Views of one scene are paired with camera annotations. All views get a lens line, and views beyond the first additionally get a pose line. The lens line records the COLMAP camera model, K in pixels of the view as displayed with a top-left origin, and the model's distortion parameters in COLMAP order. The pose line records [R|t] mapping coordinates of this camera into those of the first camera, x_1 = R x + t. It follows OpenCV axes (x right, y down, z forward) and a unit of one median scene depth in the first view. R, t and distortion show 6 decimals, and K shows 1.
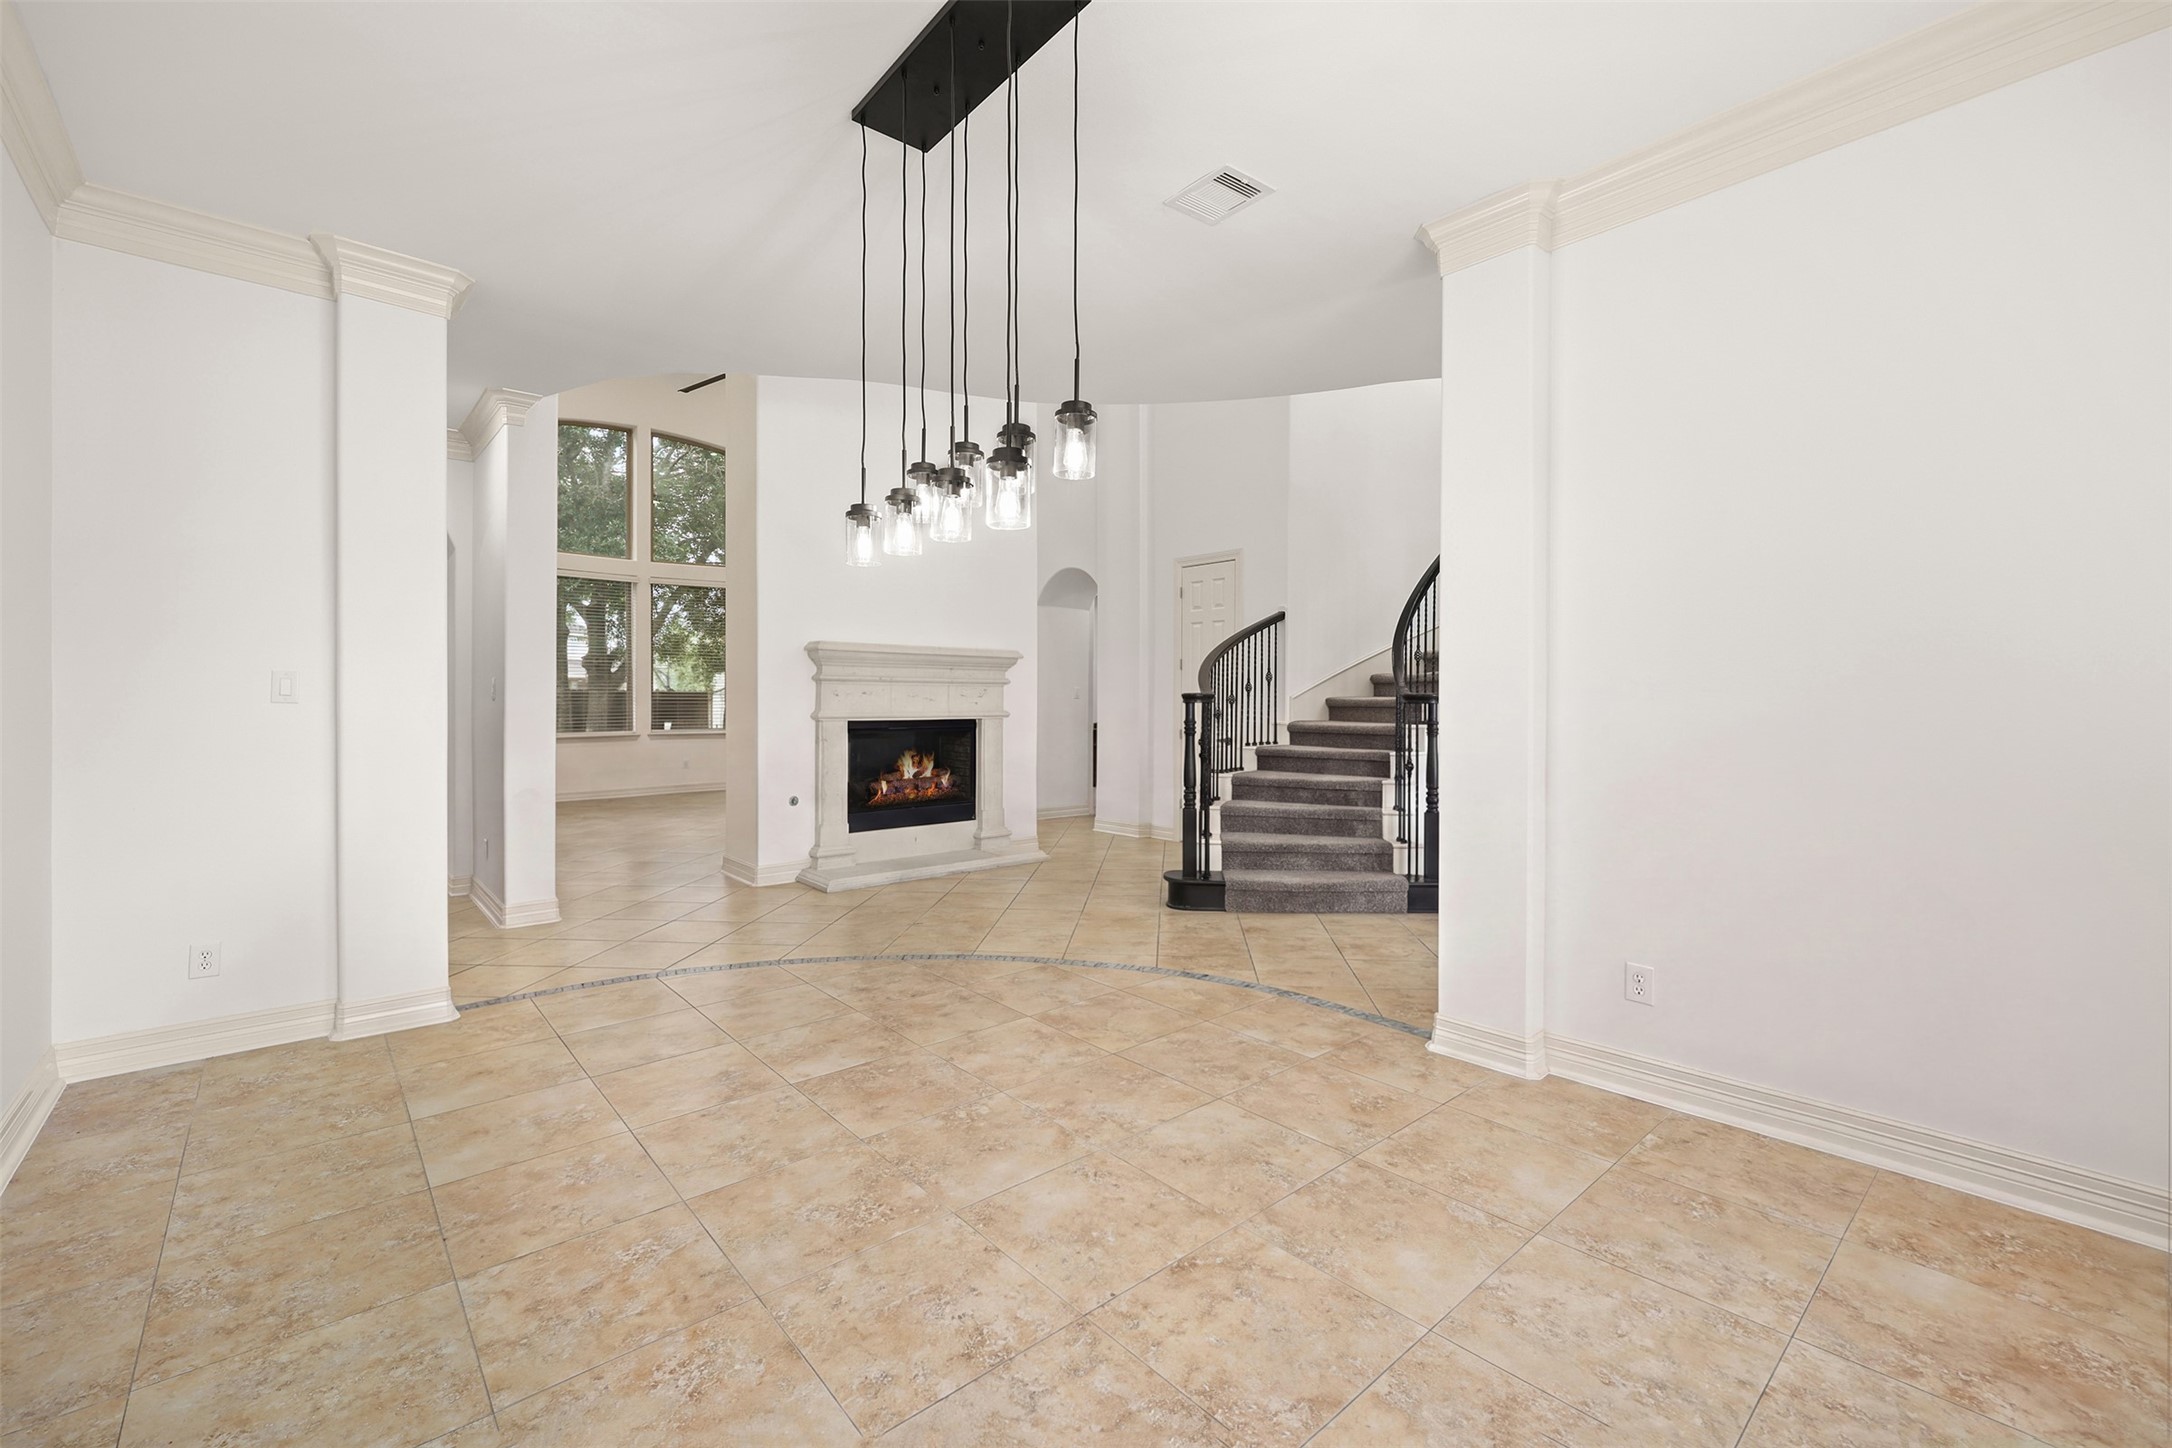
lens RADIAL K [[932.0, 0, 1085.7], [0, 932.0, 713.8], [0, 0, 1]] dist [-0.000136, 0.000894]
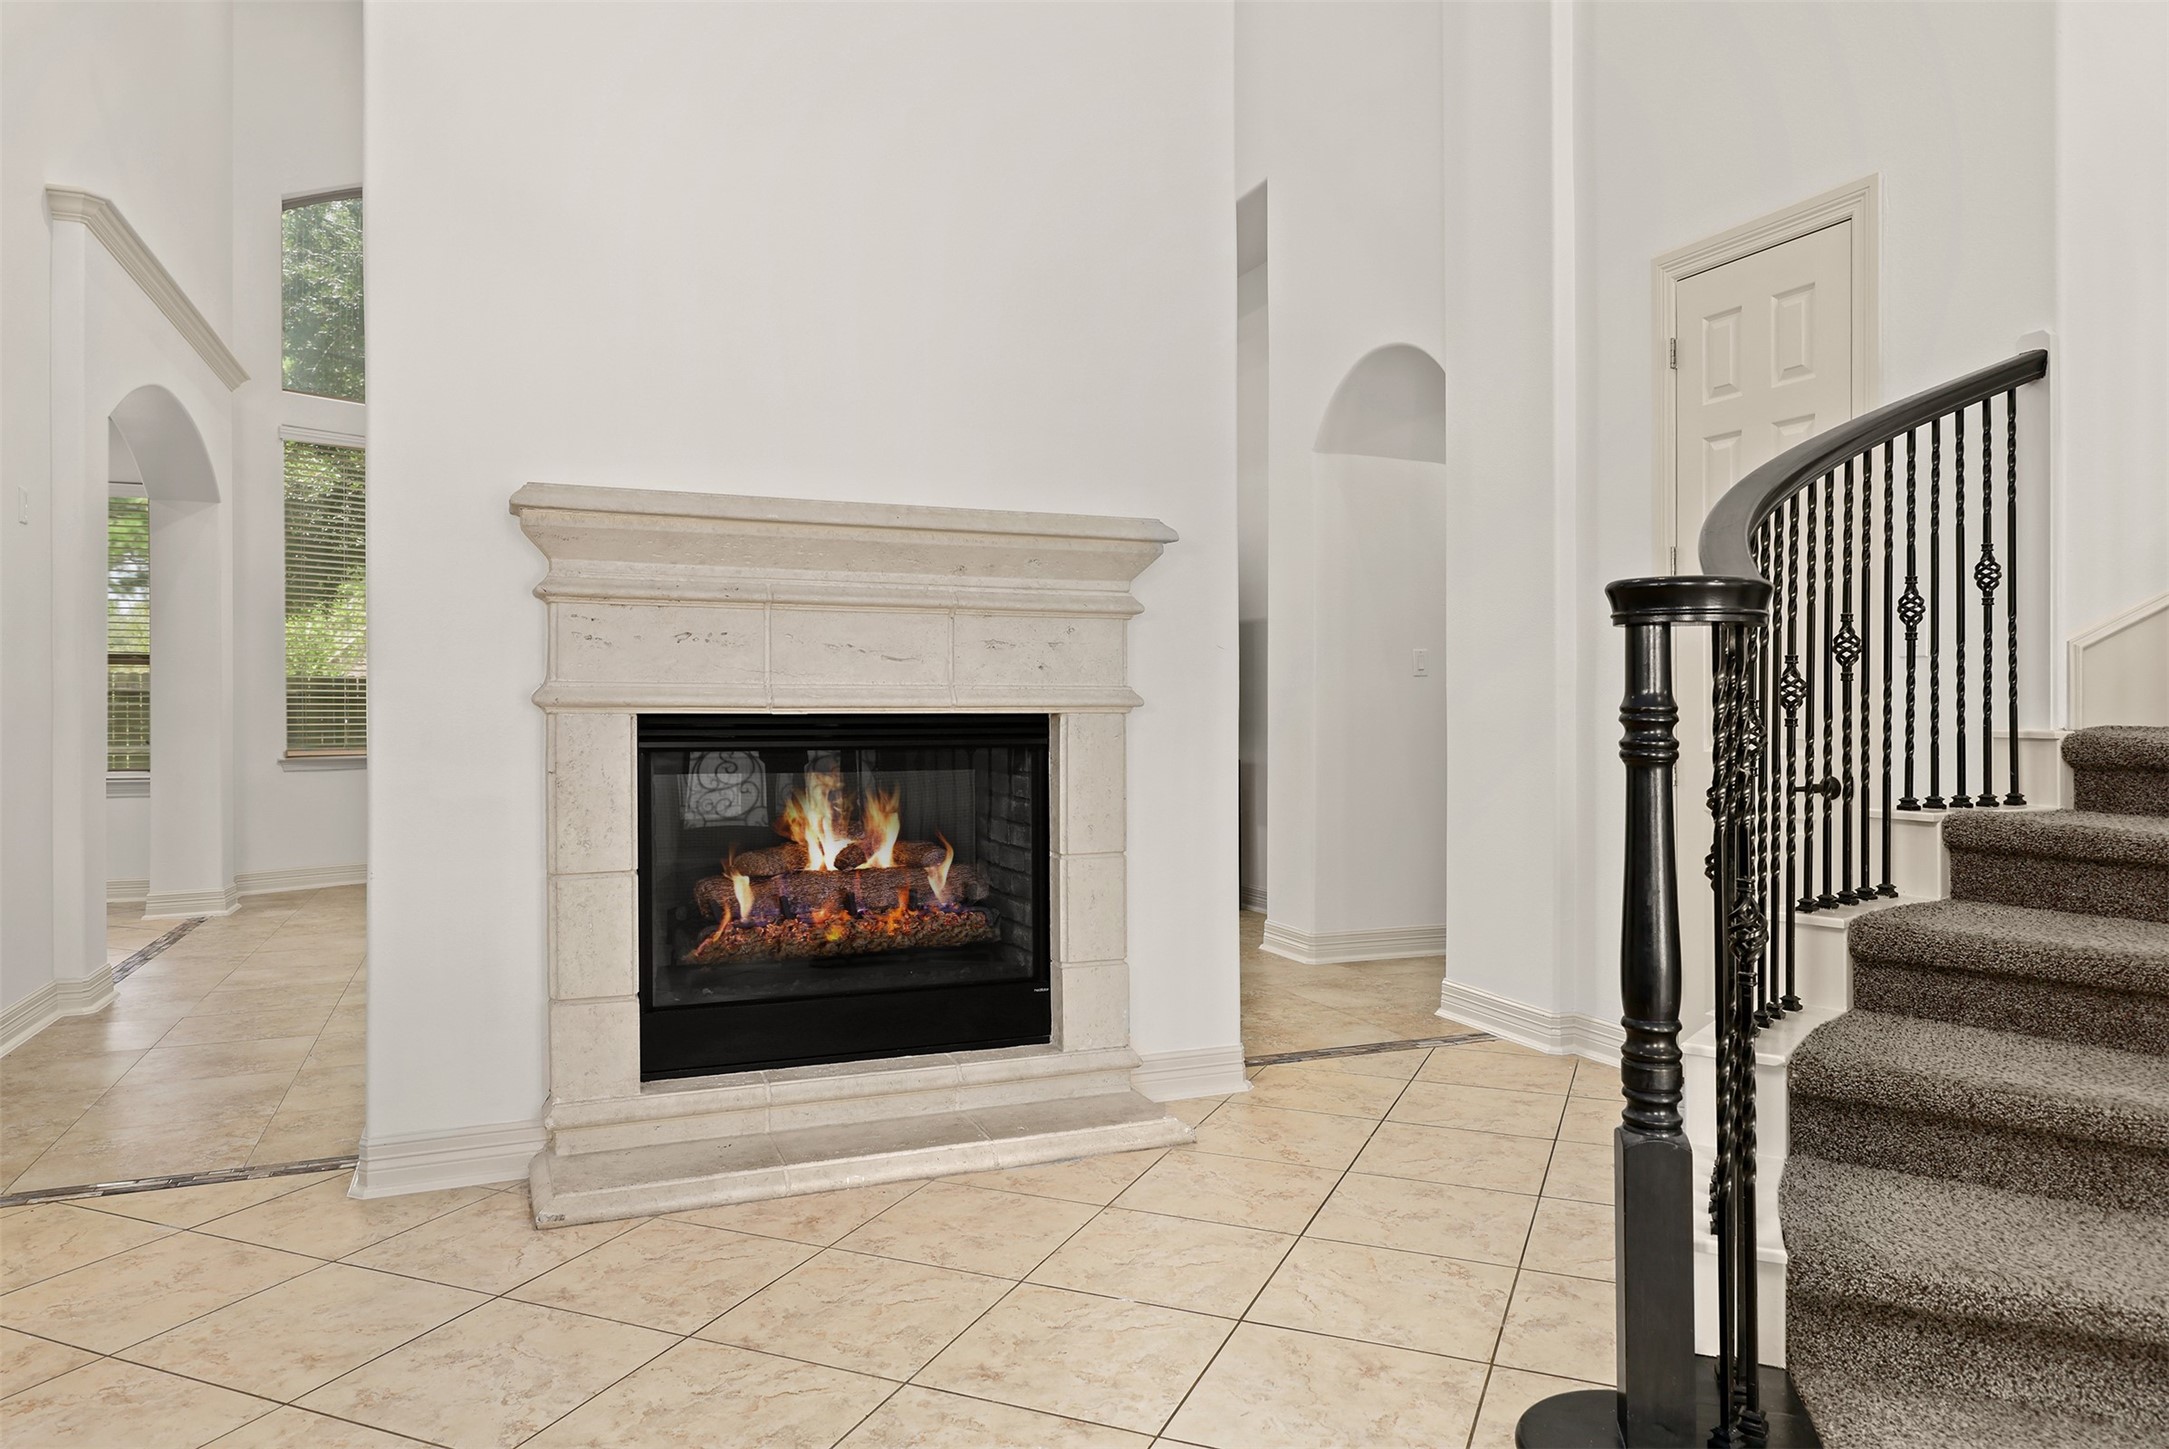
lens RADIAL K [[1409.9, 0, 1063.5], [0, 1409.9, 690.9], [0, 0, 1]] dist [0.000025, 0.003757]
pose [[0.944246, 0.003256, -0.329225, 0.072983], [-0.011725, 0.999649, -0.023741, 0.011219], [0.329032, 0.026277, 0.943953, 0.513366]]
